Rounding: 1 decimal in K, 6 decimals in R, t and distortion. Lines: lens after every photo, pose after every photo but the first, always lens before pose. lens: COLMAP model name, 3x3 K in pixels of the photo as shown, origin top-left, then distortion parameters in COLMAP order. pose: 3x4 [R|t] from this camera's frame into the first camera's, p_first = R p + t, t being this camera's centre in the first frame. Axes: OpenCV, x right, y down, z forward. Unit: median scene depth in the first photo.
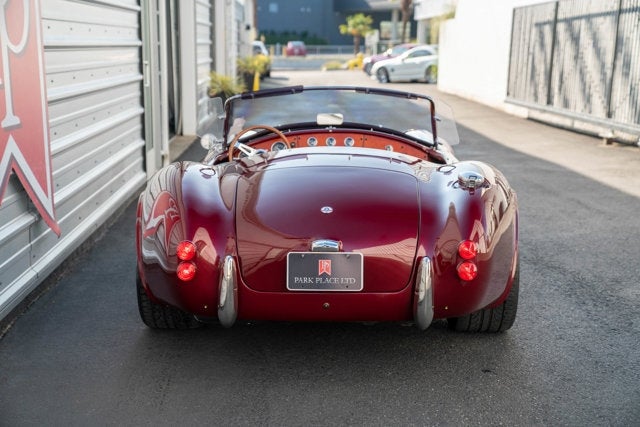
lens RADIAL K [[759.5, 0, 320.0], [0, 759.5, 213.5], [0, 0, 1]] dist [0.093729, 0.029791]
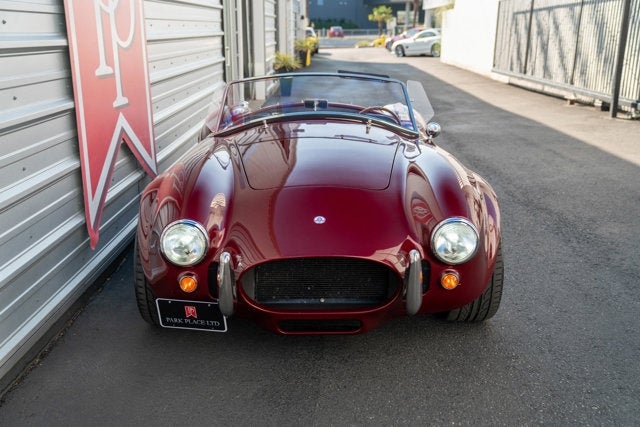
lens RADIAL K [[628.2, 0, 332.6], [0, 628.2, 215.7], [0, 0, 1]] dist [-0.024188, 0.188399]
pose [[0.998647, 0.004068, -0.051845, 0.017593], [-0.001098, 0.998363, 0.057183, 0.041854], [0.051993, -0.057048, 0.997017, -0.124938]]
